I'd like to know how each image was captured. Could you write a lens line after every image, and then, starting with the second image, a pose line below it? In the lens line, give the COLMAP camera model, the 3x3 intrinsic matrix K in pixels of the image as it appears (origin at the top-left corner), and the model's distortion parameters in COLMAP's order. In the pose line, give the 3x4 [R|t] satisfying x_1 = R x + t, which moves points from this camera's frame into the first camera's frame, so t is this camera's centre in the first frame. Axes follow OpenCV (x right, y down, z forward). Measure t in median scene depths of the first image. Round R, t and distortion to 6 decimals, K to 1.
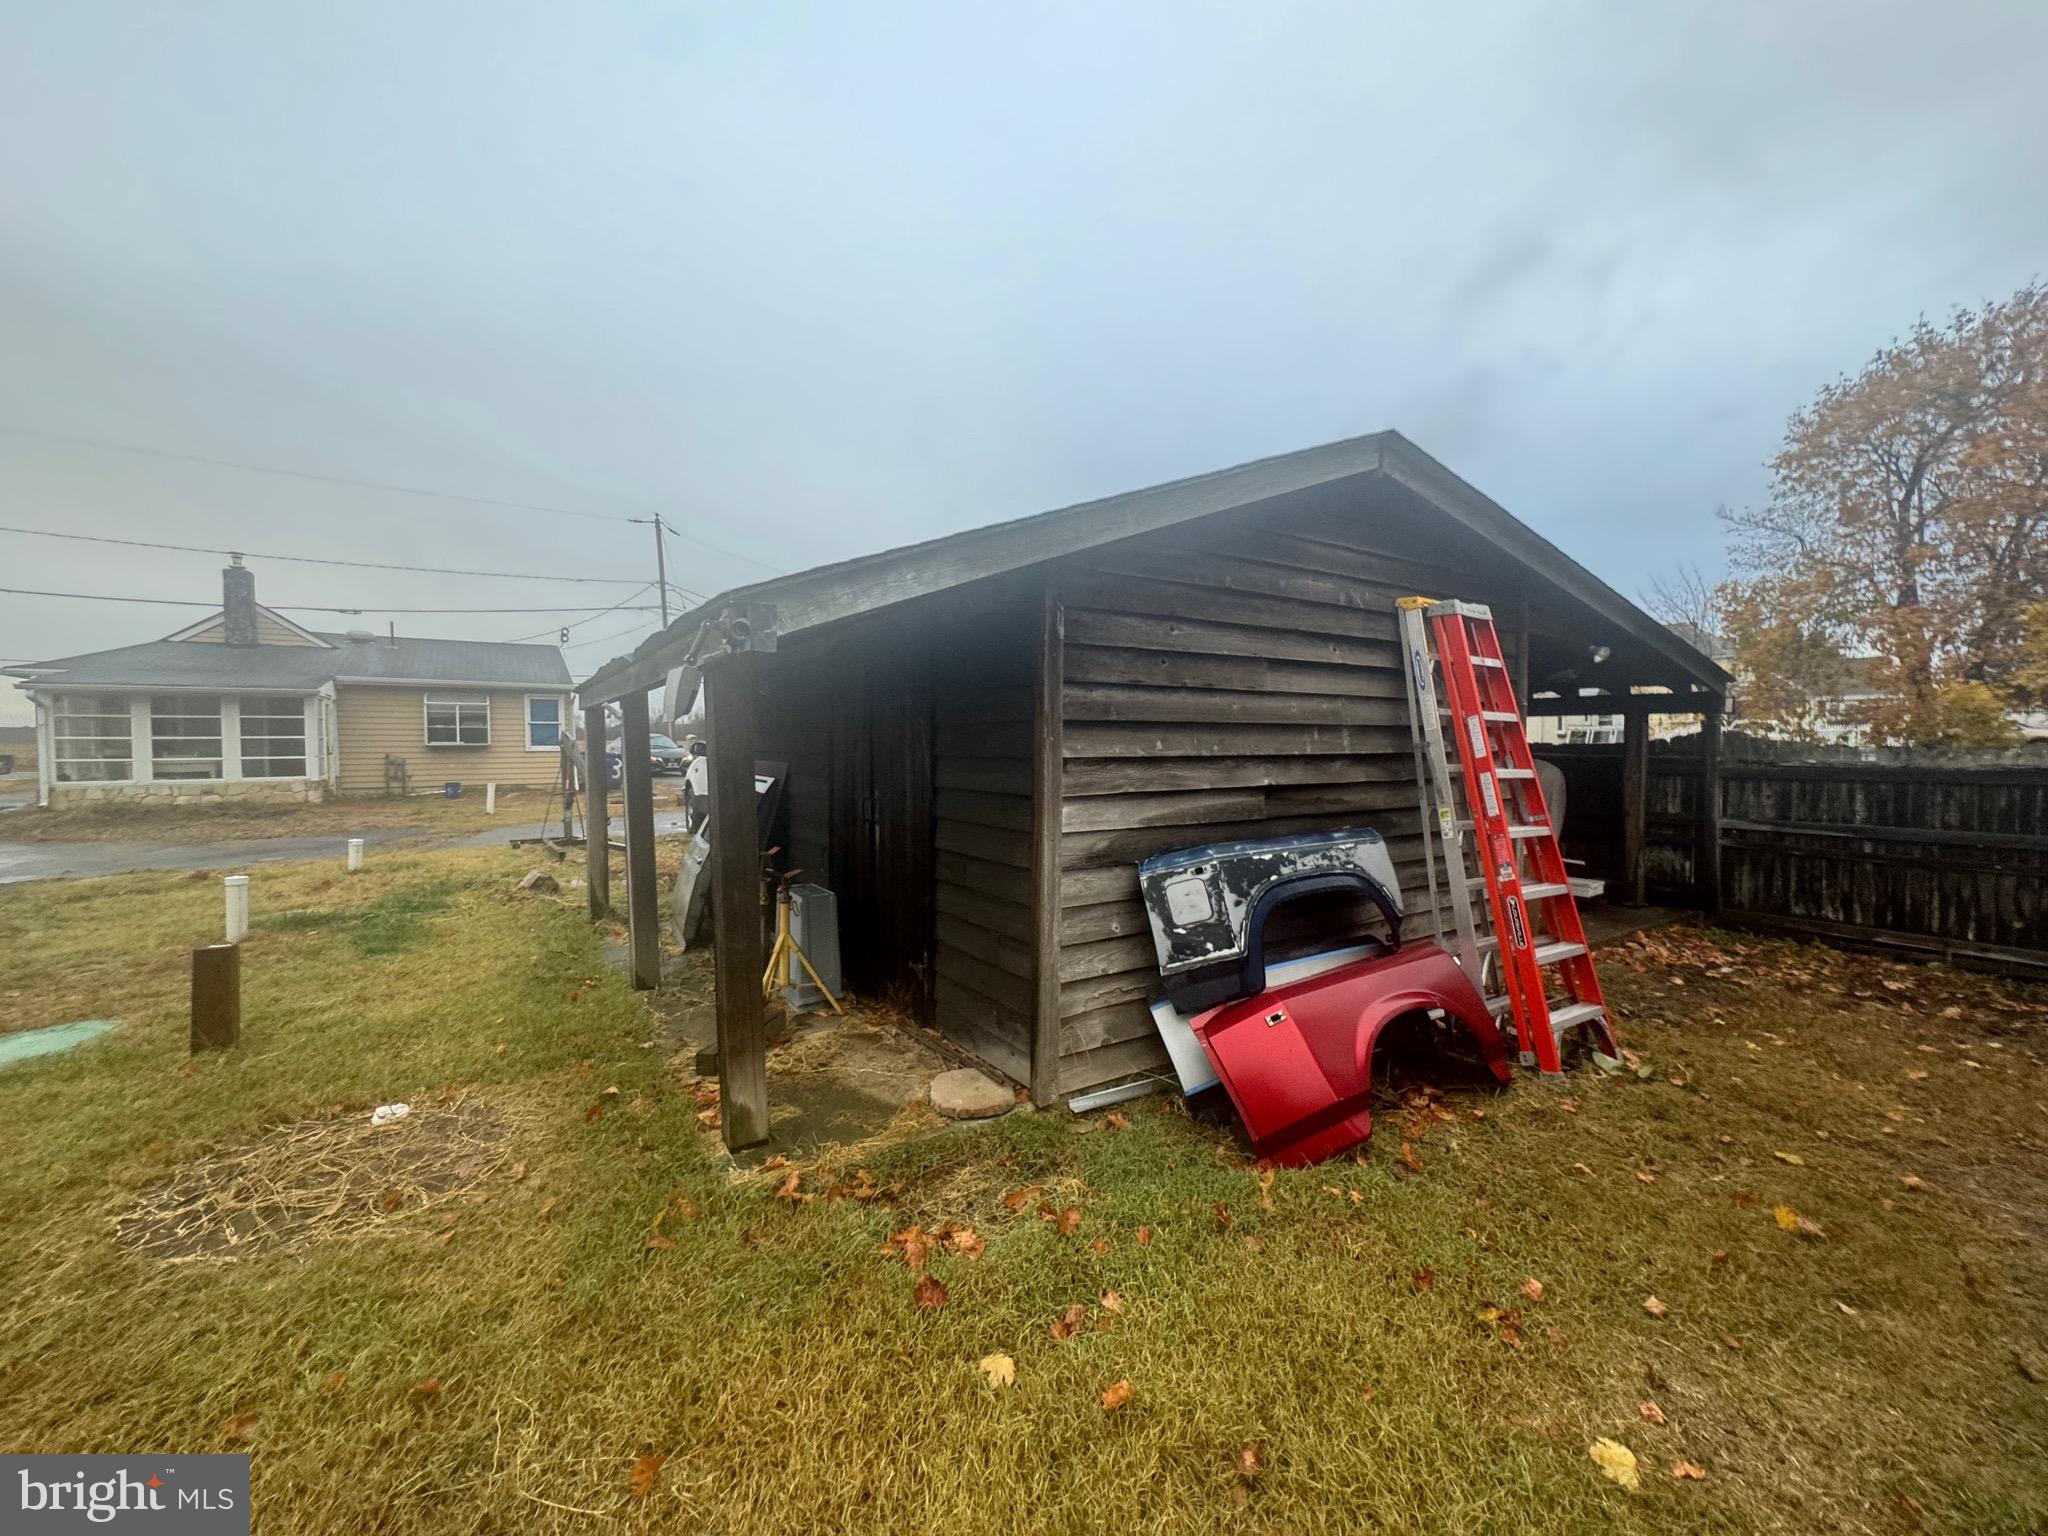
lens RADIAL K [[815.1, 0, 1021.2], [0, 815.1, 771.9], [0, 0, 1]] dist [-0.003158, 0.001126]
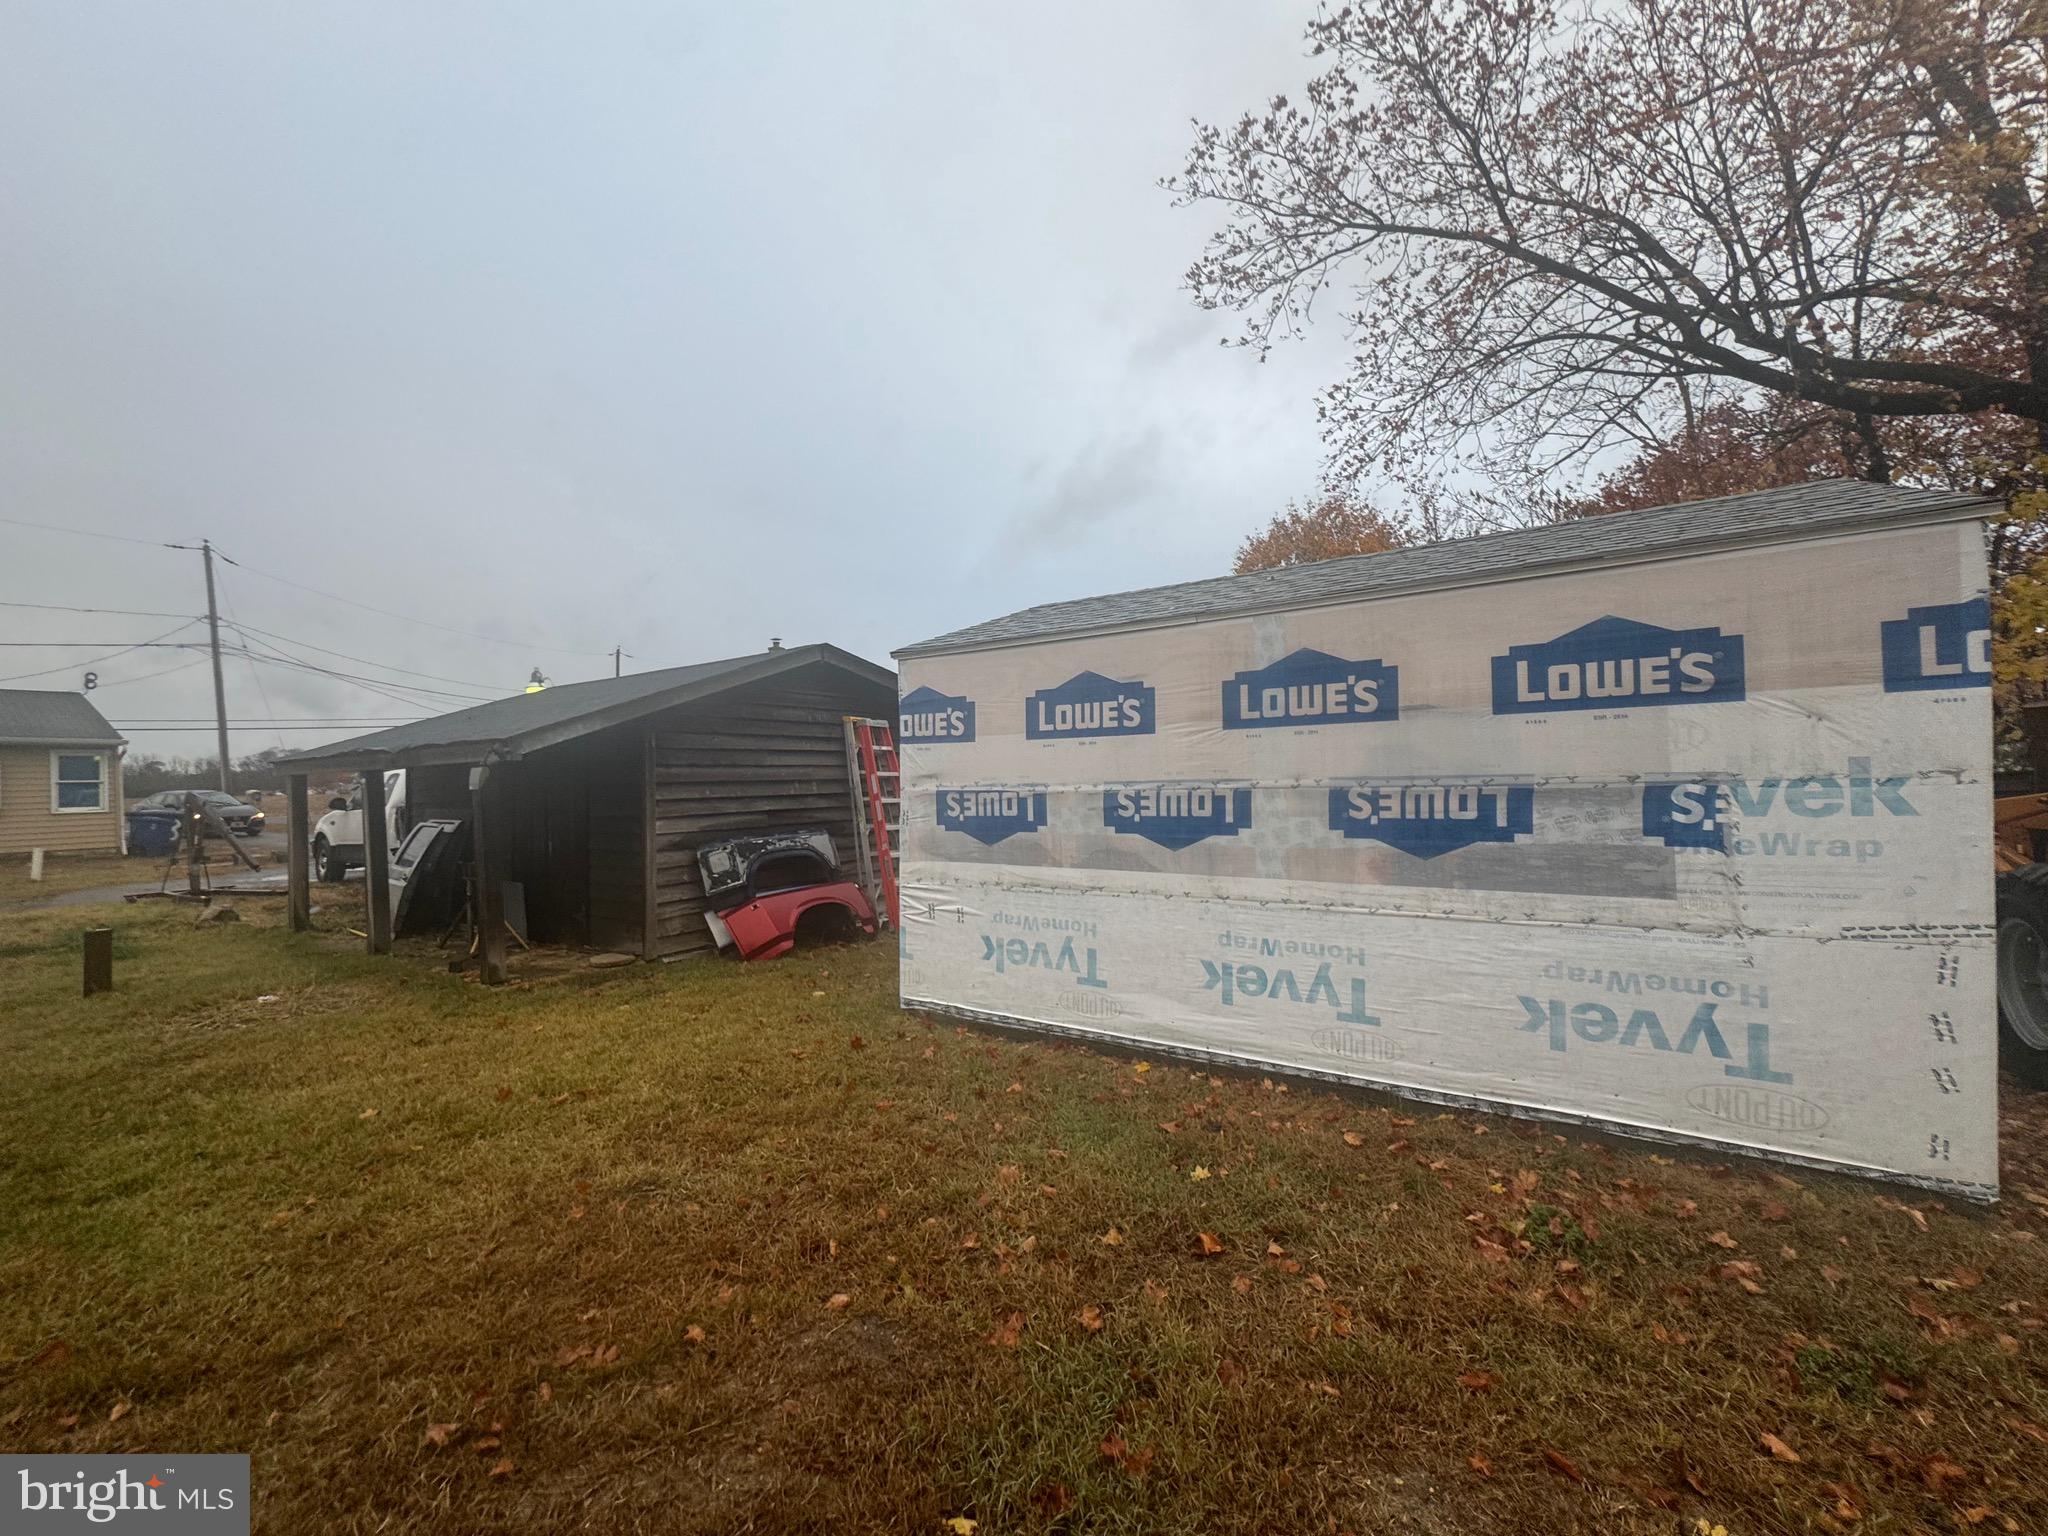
lens RADIAL K [[815.1, 0, 1031.6], [0, 815.1, 762.3], [0, 0, 1]] dist [-0.003158, 0.001126]
pose [[0.914332, -0.014308, 0.404713, 0.069891], [0.038931, 0.997853, -0.052676, 0.028982], [-0.403090, 0.063919, 0.912925, -1.109714]]
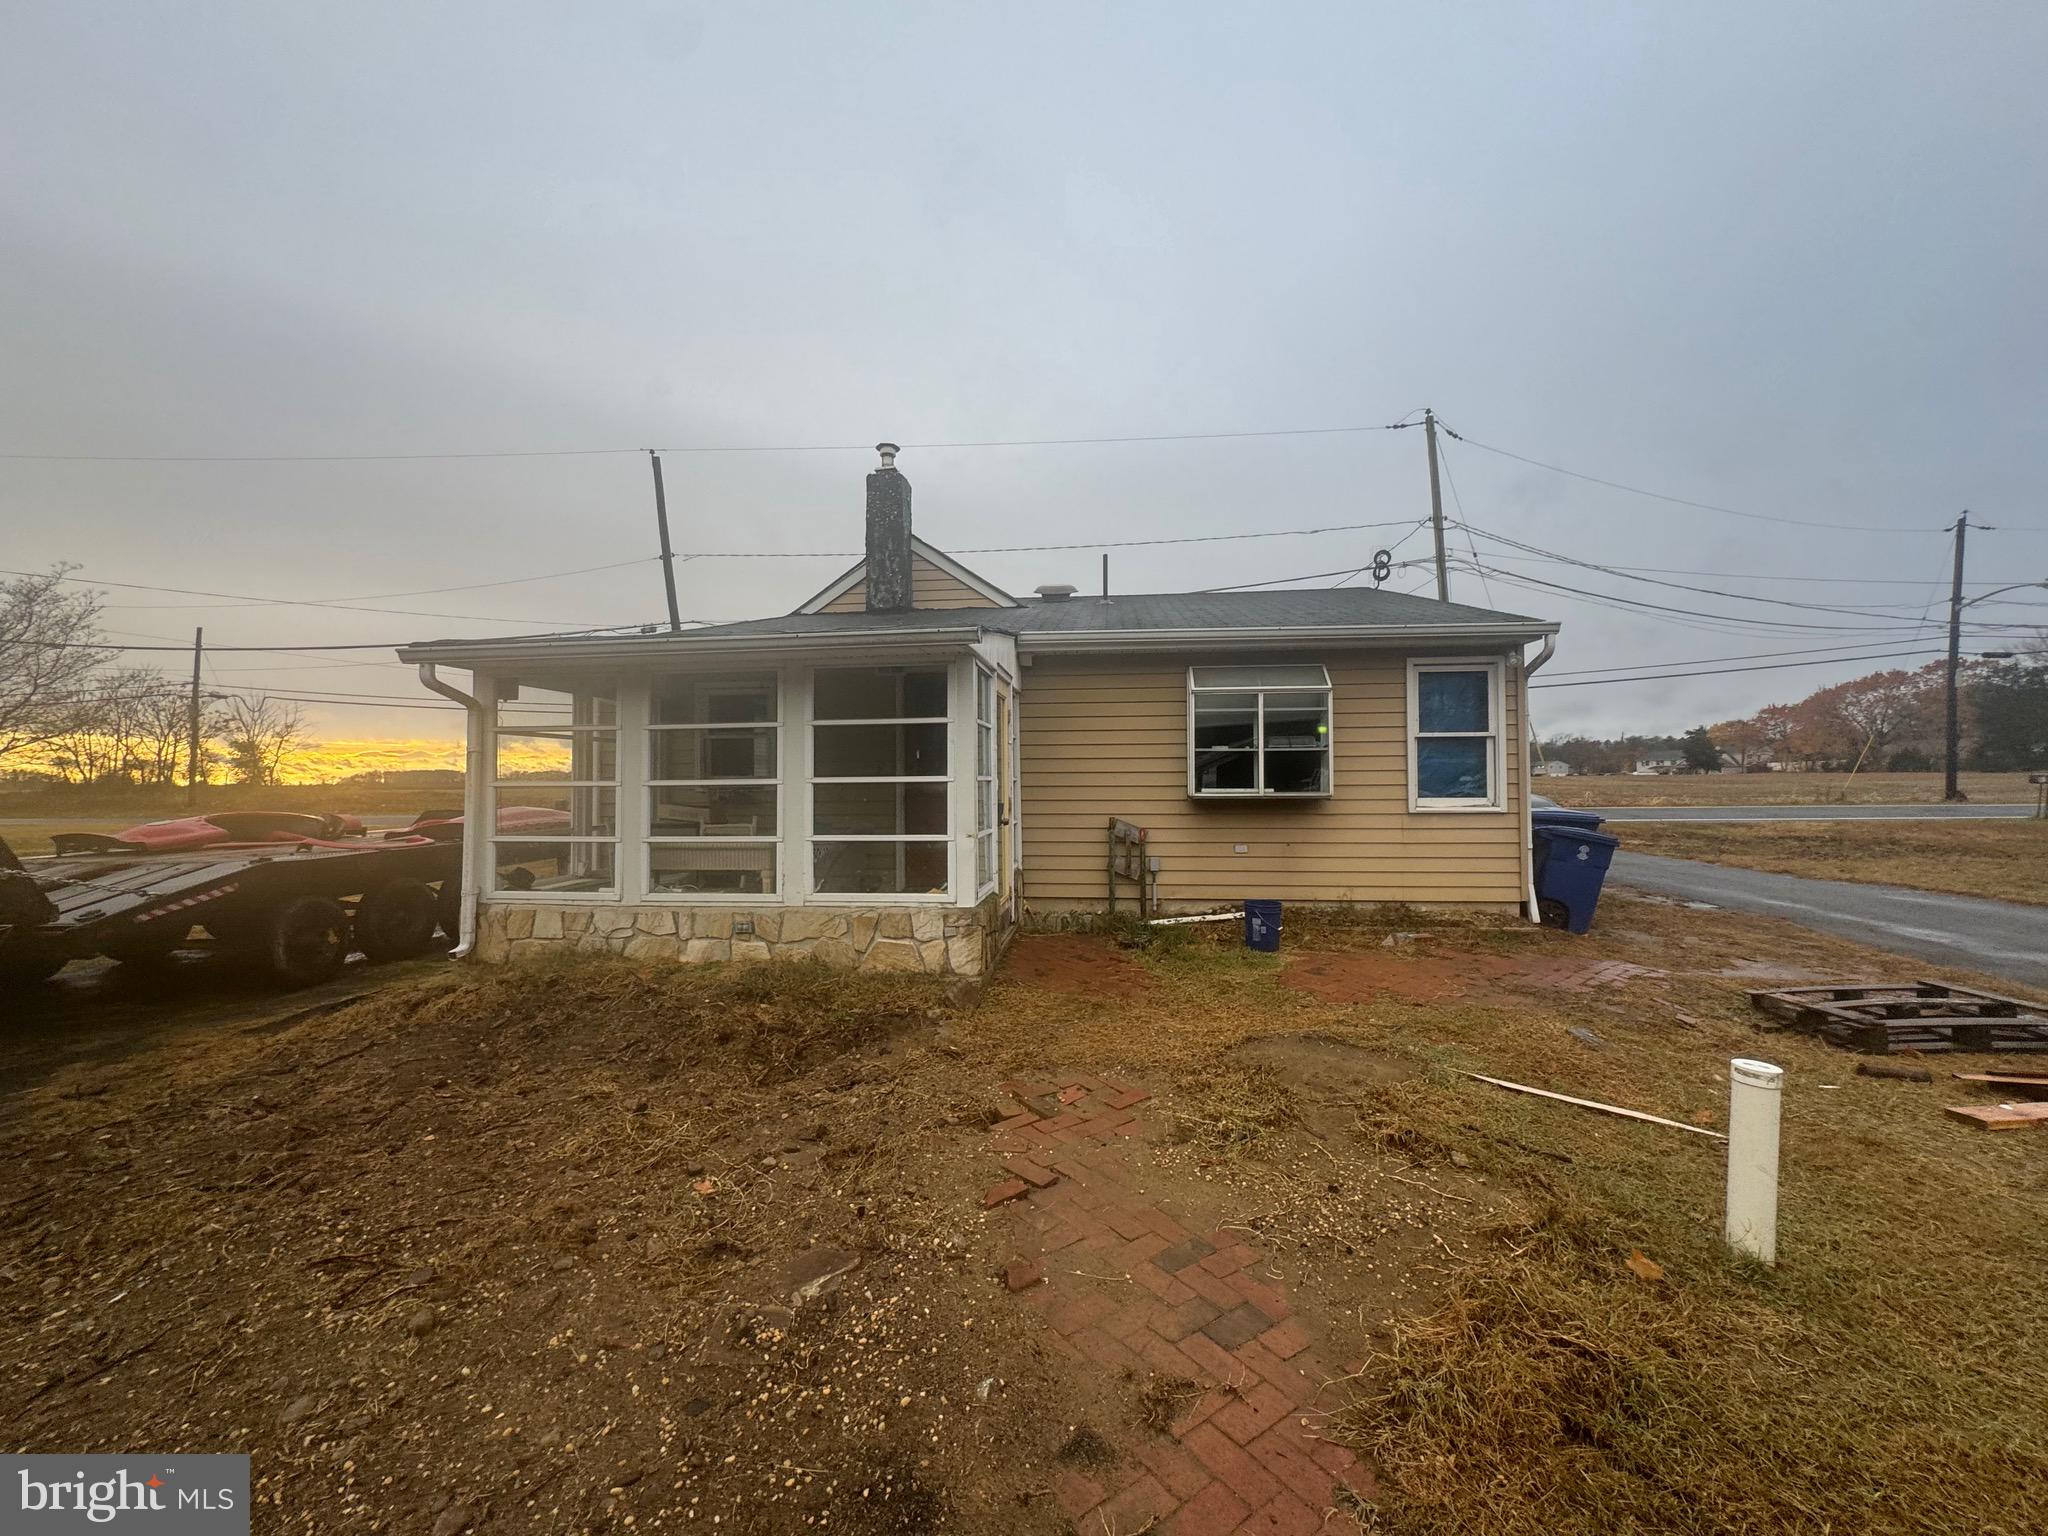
lens RADIAL K [[815.1, 0, 1020.8], [0, 815.1, 768.1], [0, 0, 1]] dist [-0.003158, 0.001126]
pose [[0.765494, -0.011908, -0.643333, -2.210835], [-0.019859, 0.998915, -0.042120, -0.116129], [0.643137, 0.045019, 0.764427, 2.634199]]
